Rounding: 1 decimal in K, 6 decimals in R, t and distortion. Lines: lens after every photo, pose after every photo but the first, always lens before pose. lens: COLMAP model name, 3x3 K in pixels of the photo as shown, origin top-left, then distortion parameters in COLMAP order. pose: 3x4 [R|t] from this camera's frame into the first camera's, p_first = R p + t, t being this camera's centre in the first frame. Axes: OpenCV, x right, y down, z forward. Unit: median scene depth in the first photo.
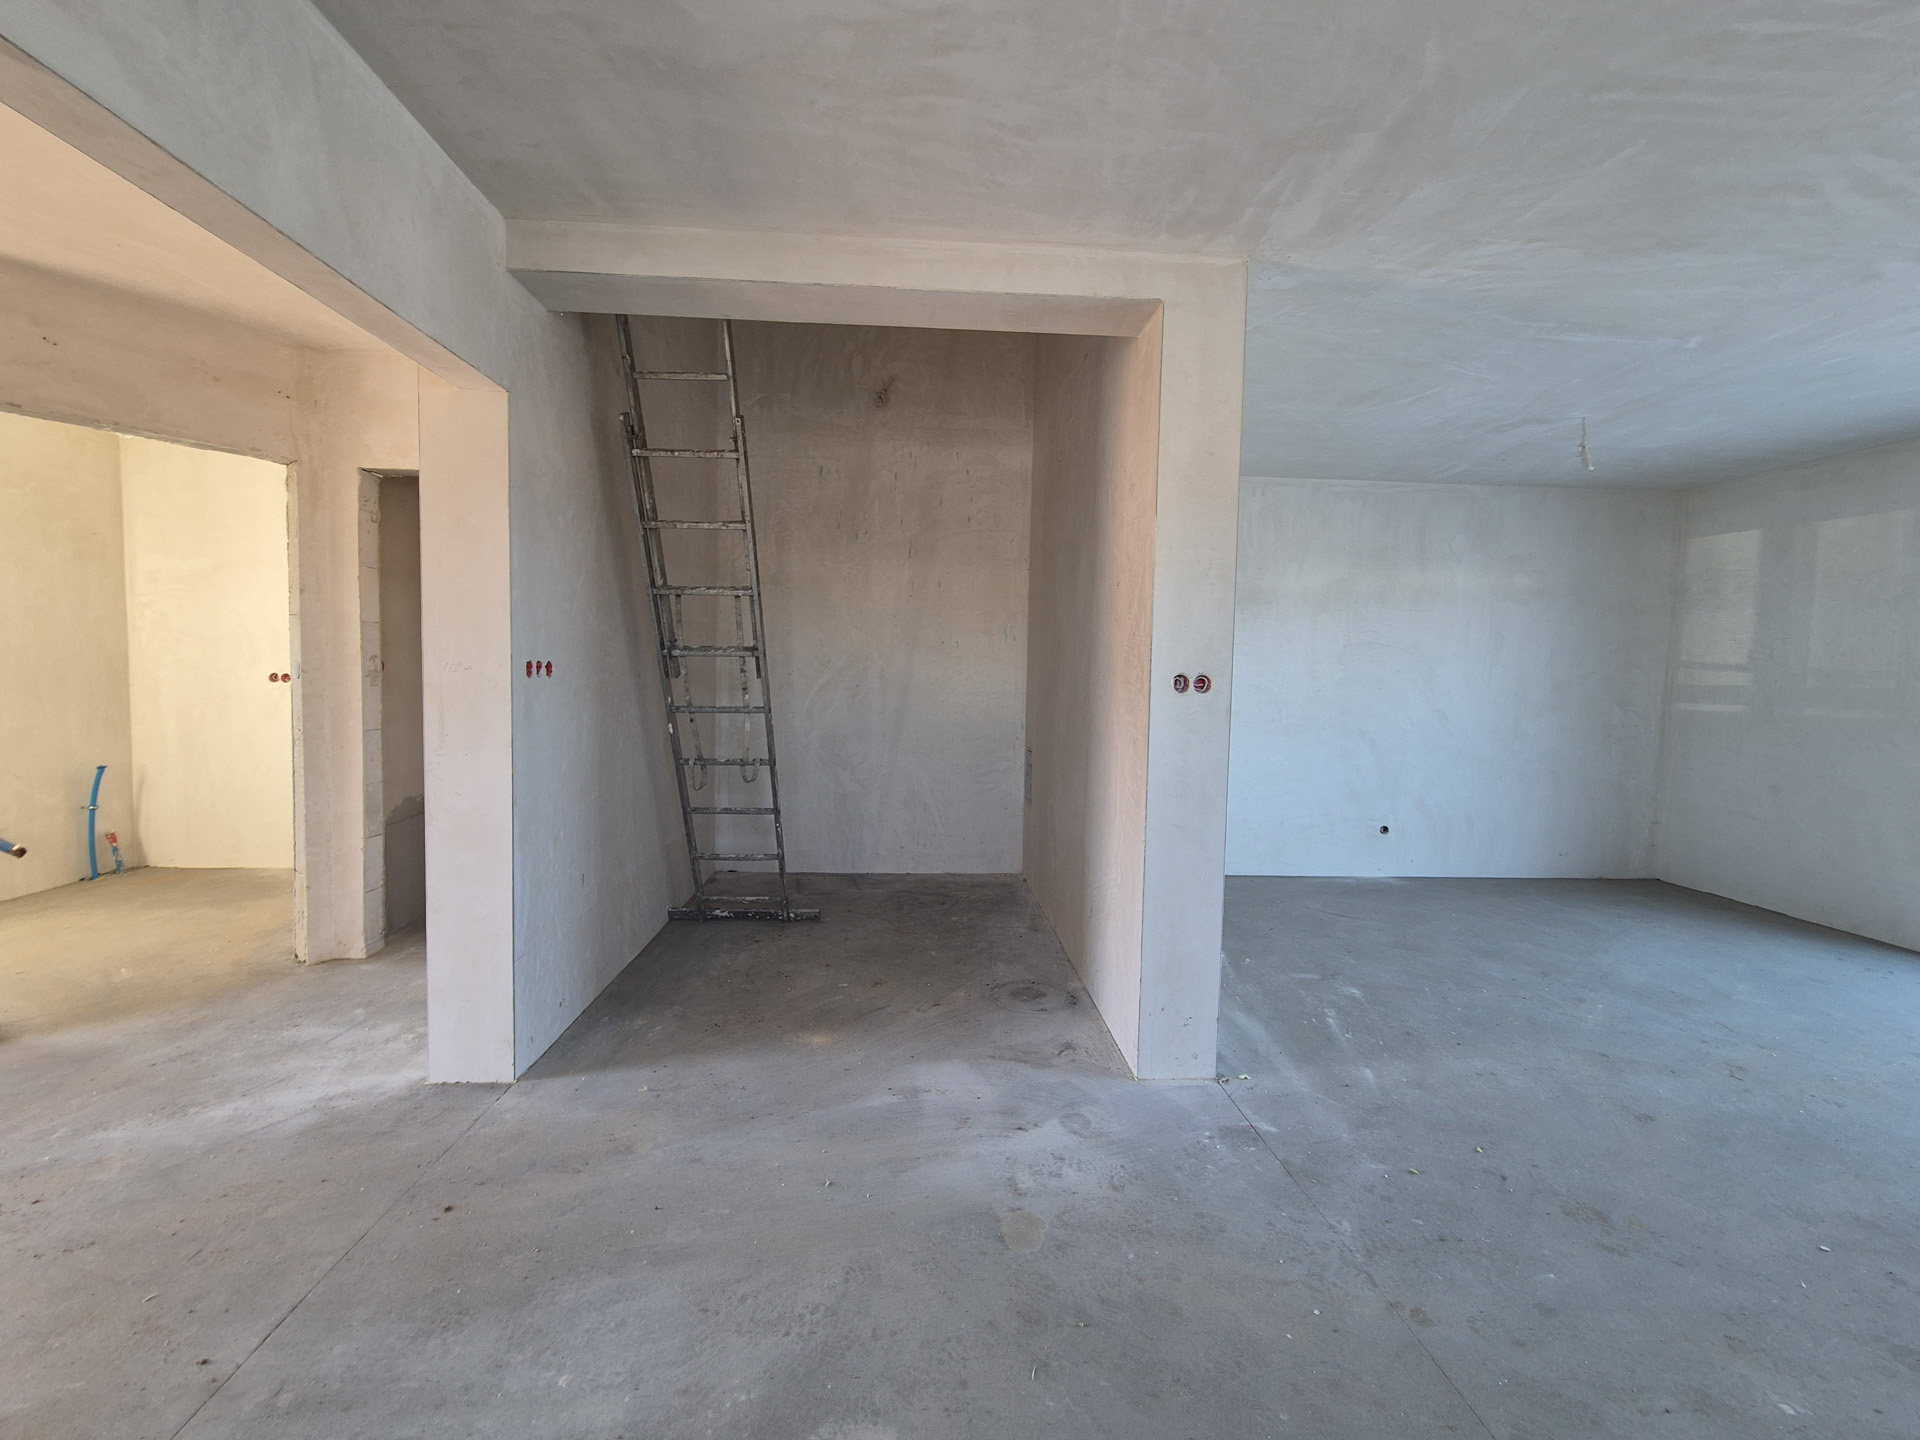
lens RADIAL K [[787.8, 0, 948.8], [0, 787.8, 711.9], [0, 0, 1]] dist [0.003618, -0.001116]
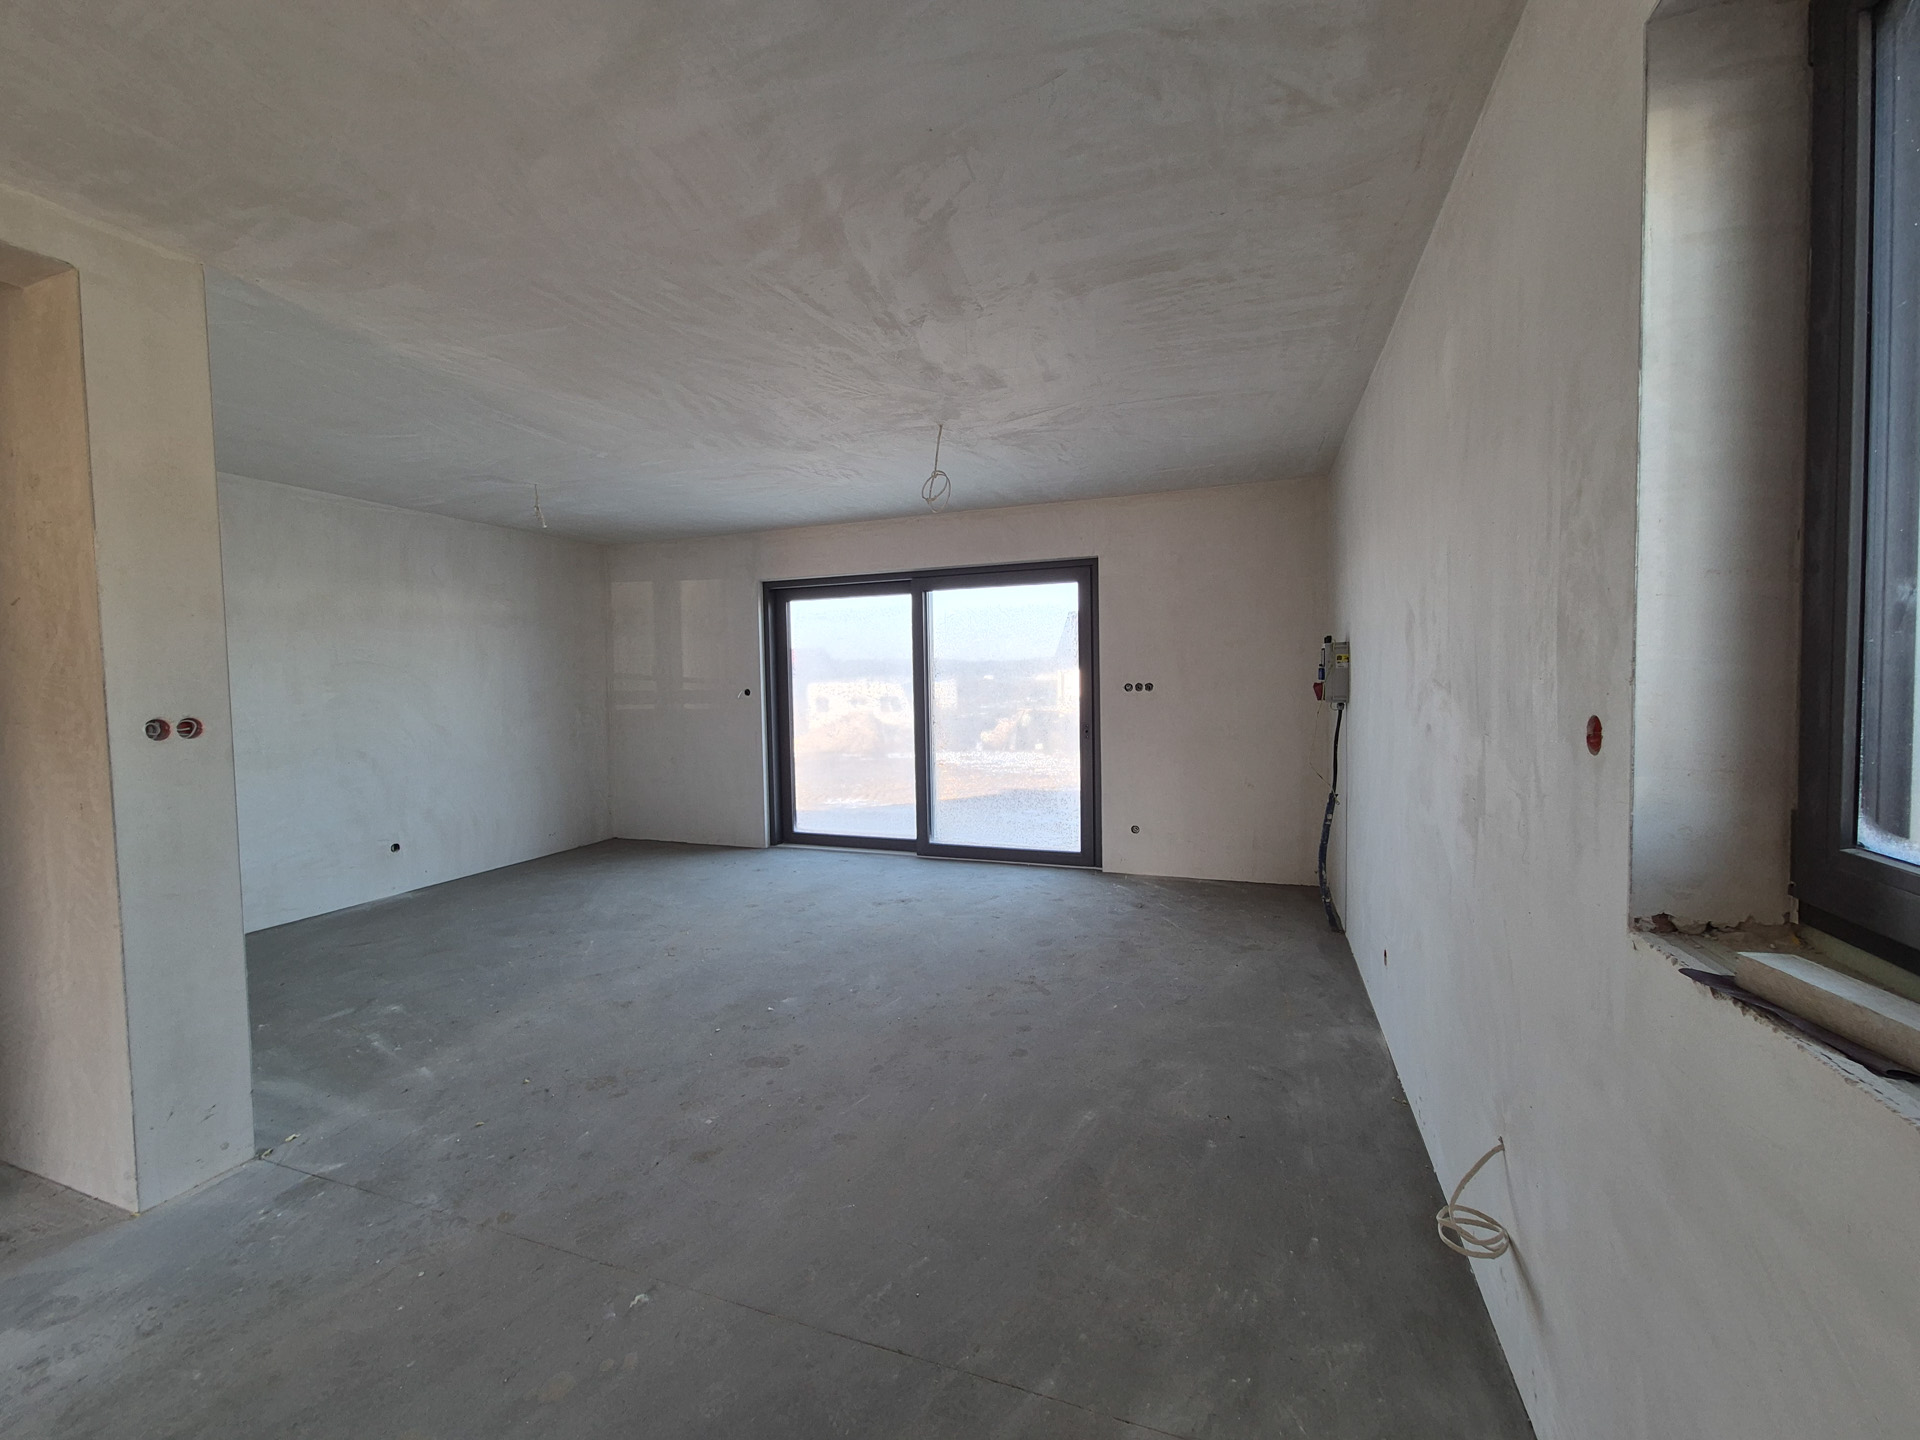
lens RADIAL K [[787.8, 0, 954.3], [0, 787.8, 712.6], [0, 0, 1]] dist [0.003618, -0.001116]
pose [[0.402260, -0.069465, 0.912886, -0.135757], [0.072896, 0.996382, 0.043697, -0.028524], [-0.912619, 0.048968, 0.405868, -0.134721]]
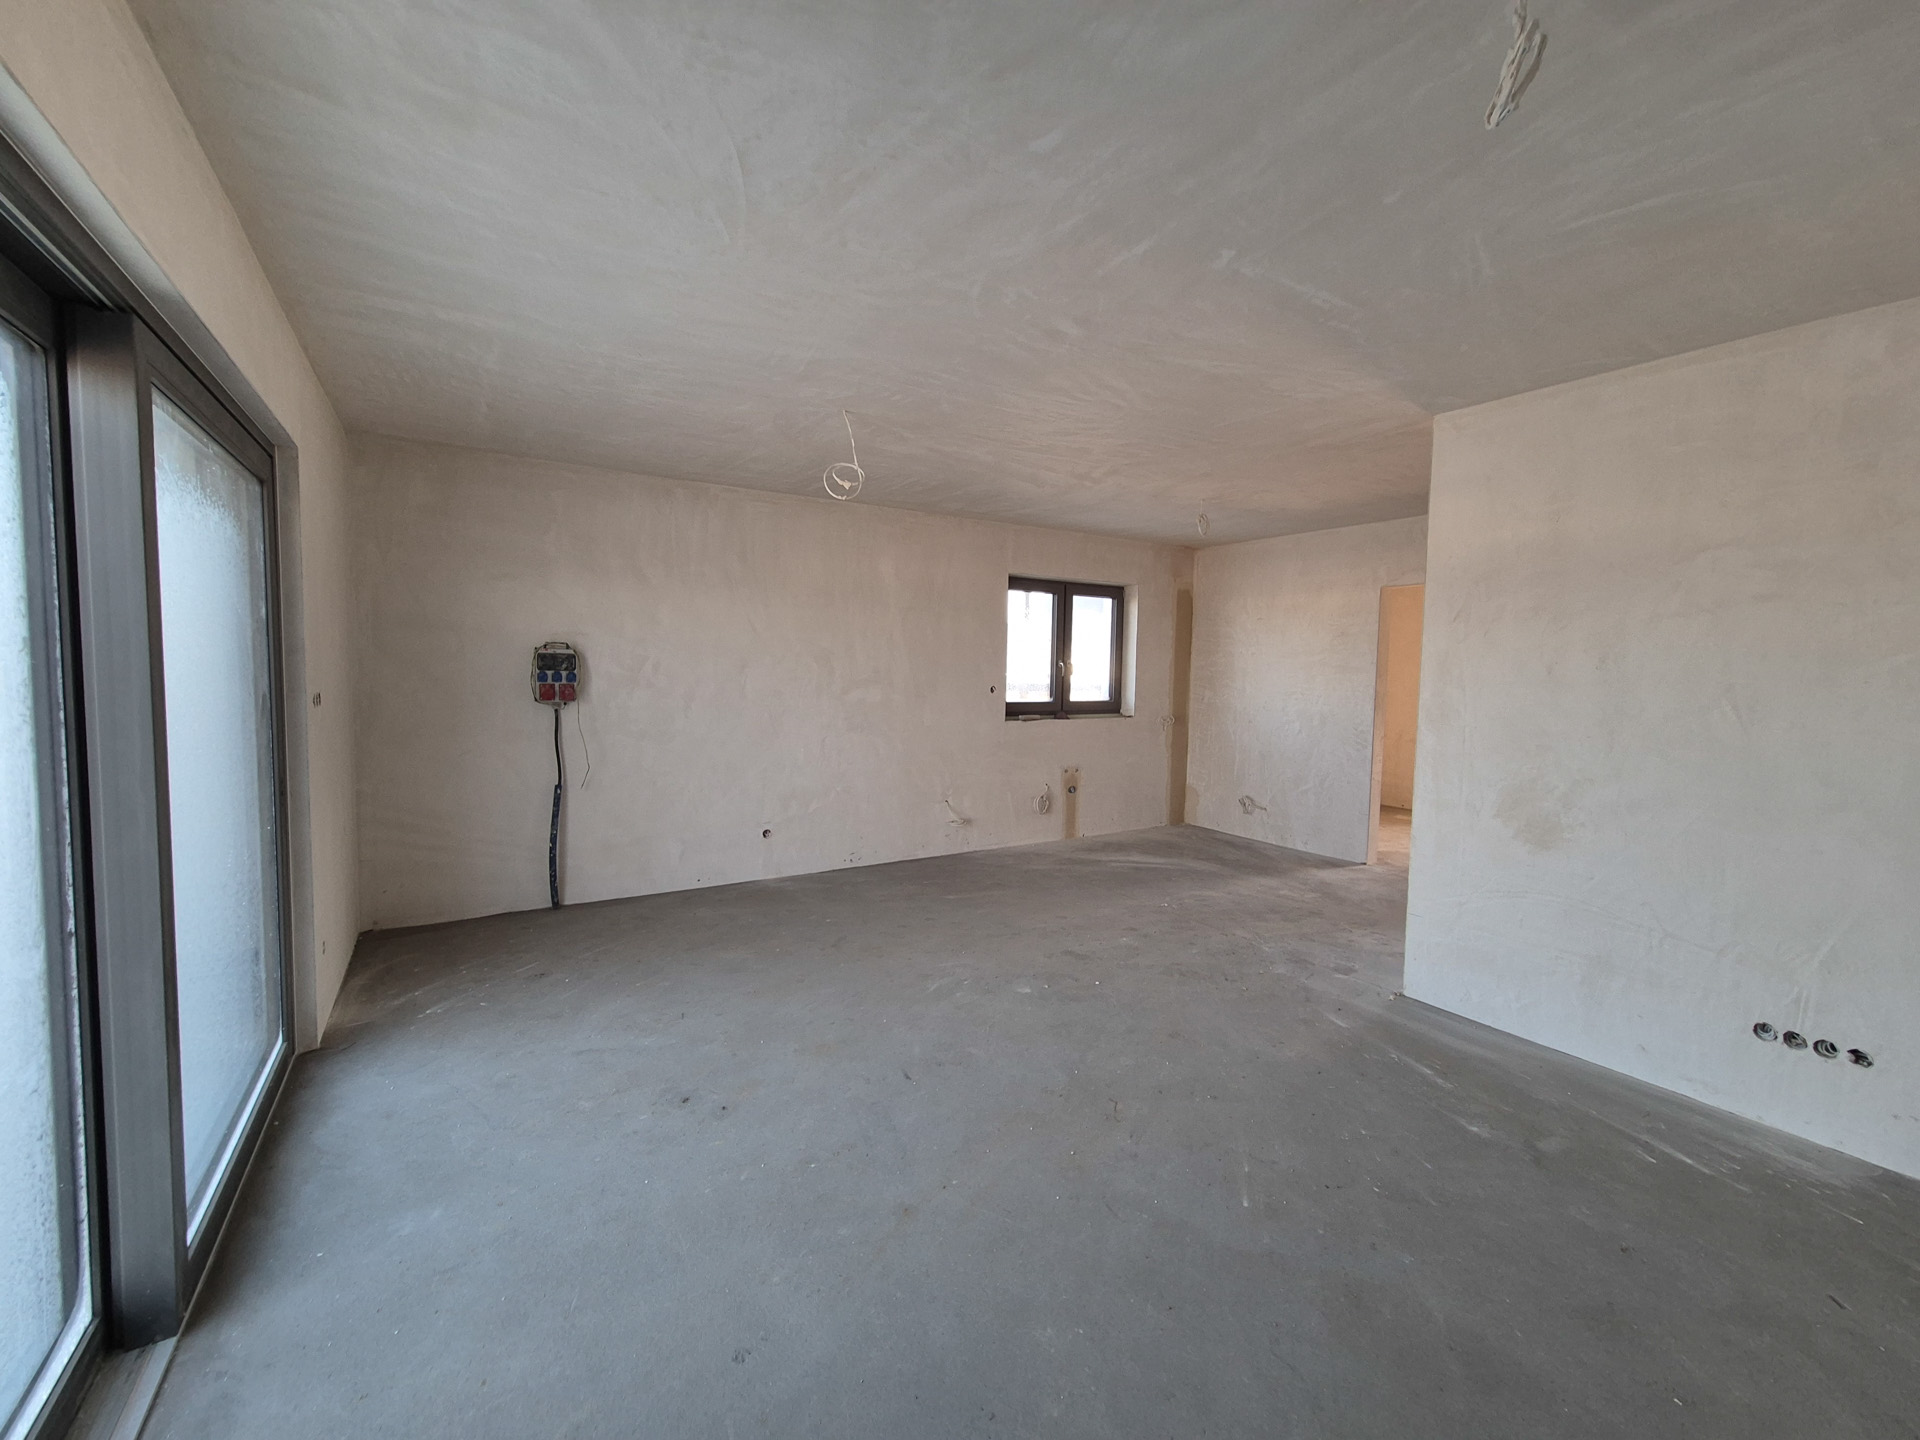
lens RADIAL K [[787.8, 0, 944.2], [0, 787.8, 713.8], [0, 0, 1]] dist [0.003618, -0.001116]
pose [[-0.879285, -0.005783, -0.476260, 1.732628], [-0.059210, 0.993497, 0.097252, -0.120857], [0.472601, 0.113712, -0.873910, 1.788385]]
